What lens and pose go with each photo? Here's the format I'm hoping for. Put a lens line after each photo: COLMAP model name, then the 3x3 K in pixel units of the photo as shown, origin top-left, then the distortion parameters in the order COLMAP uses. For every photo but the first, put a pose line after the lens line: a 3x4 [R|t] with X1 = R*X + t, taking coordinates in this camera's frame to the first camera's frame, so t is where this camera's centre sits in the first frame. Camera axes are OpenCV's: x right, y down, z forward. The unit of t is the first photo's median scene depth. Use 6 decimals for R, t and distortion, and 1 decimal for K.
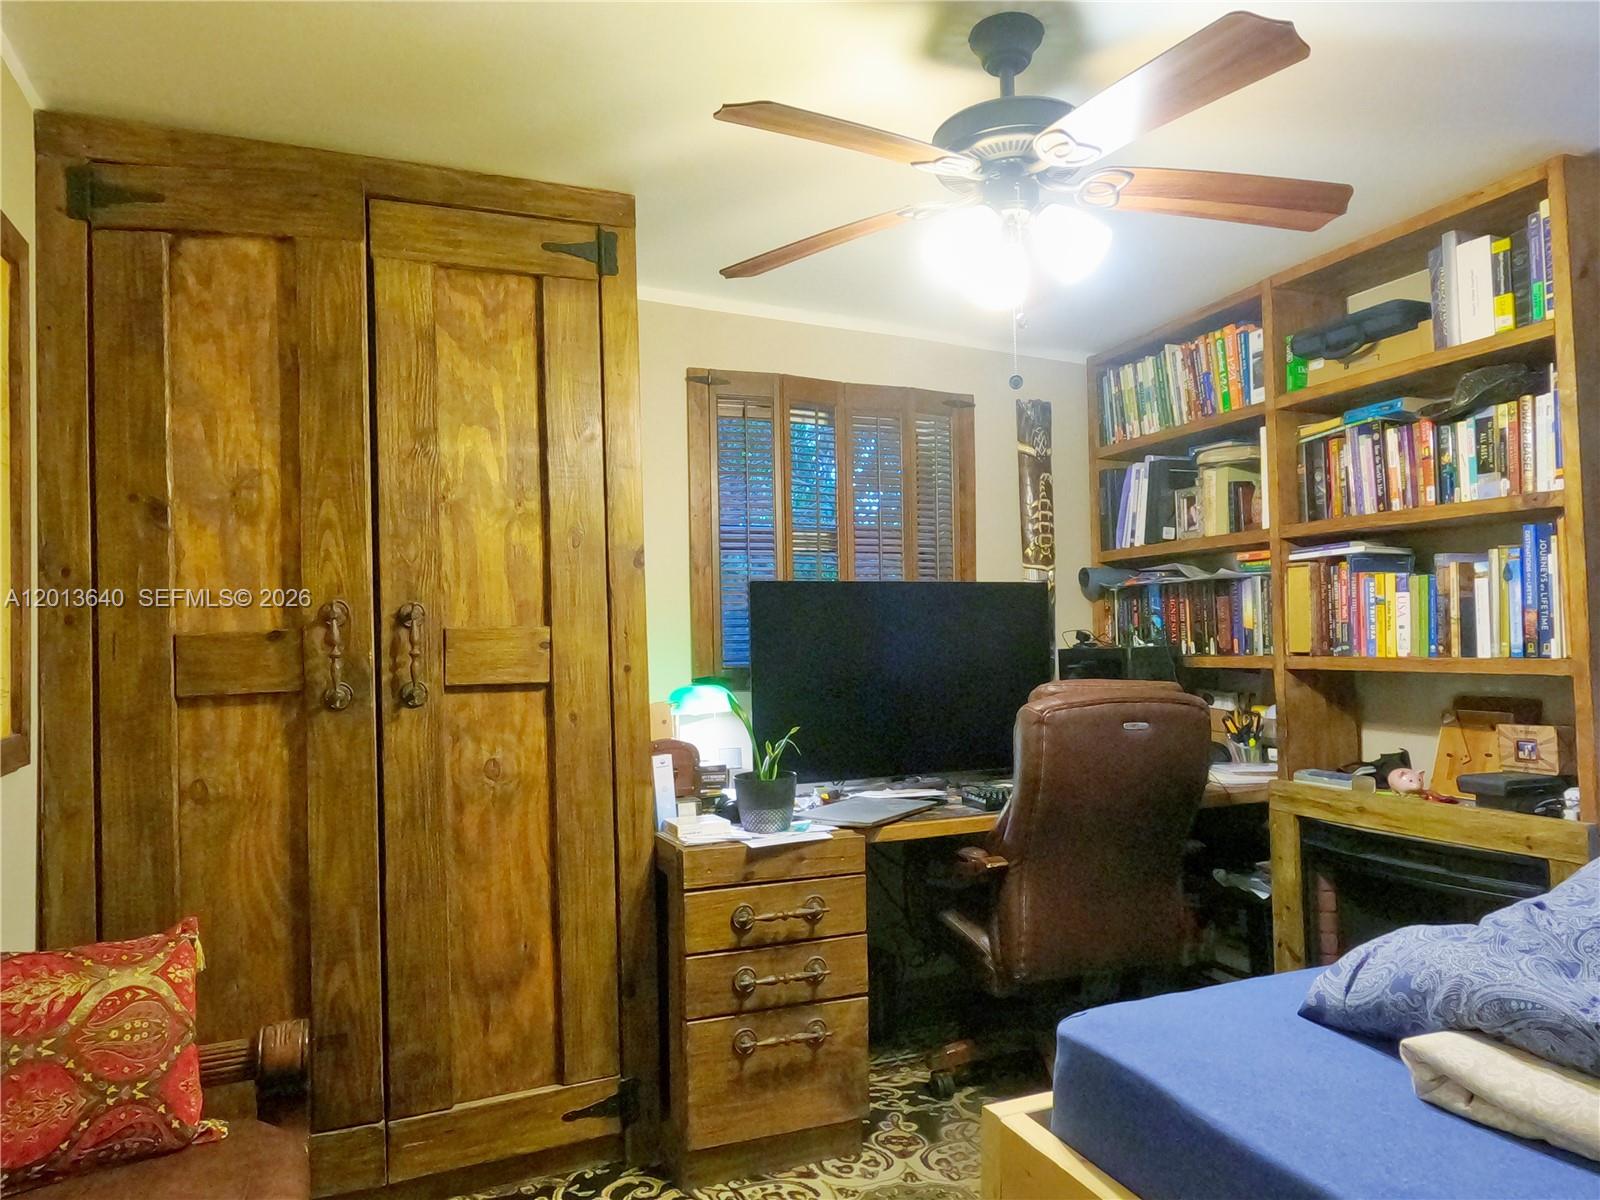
lens RADIAL K [[1090.0, 0, 798.7], [0, 1090.0, 602.1], [0, 0, 1]] dist [0.000940, -0.000258]
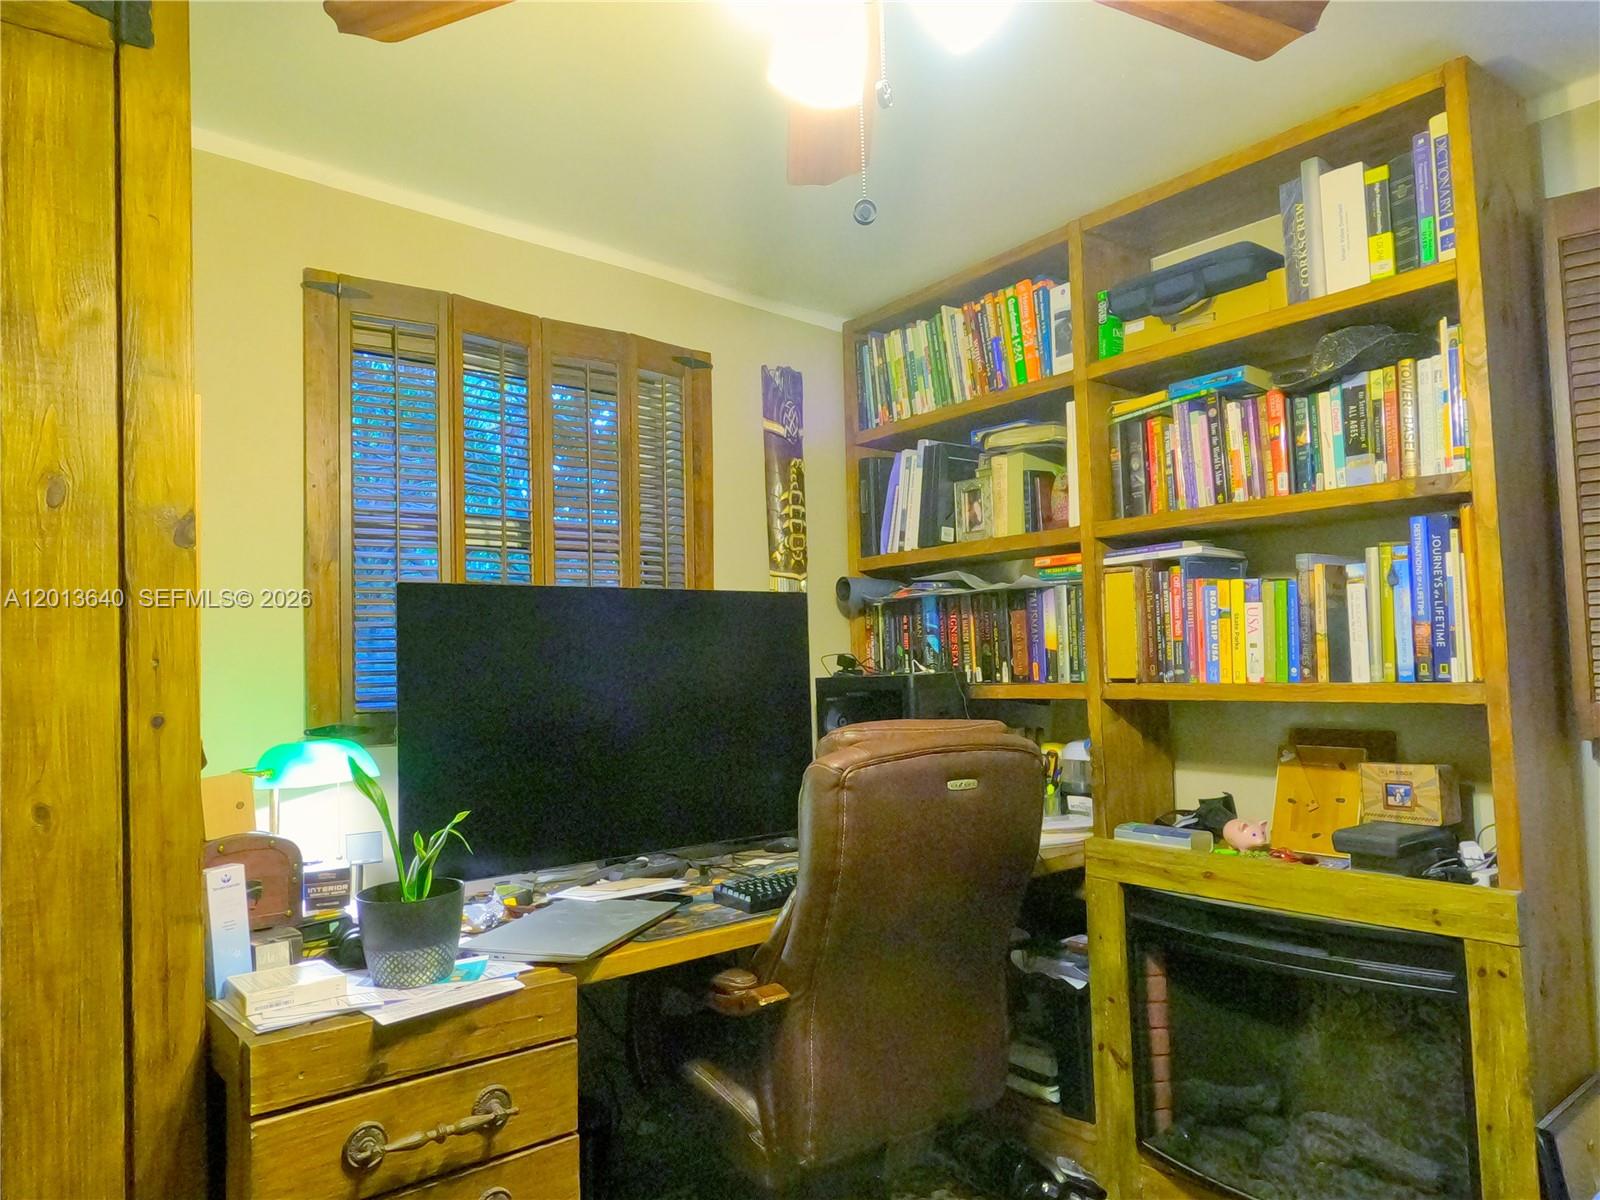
lens RADIAL K [[1090.0, 0, 804.1], [0, 1090.0, 597.7], [0, 0, 1]] dist [0.000940, -0.000258]
pose [[0.958301, 0.008645, 0.285630, 0.004290], [0.000223, 0.999519, -0.031000, 0.012590], [-0.285761, 0.029771, 0.957838, 0.326320]]
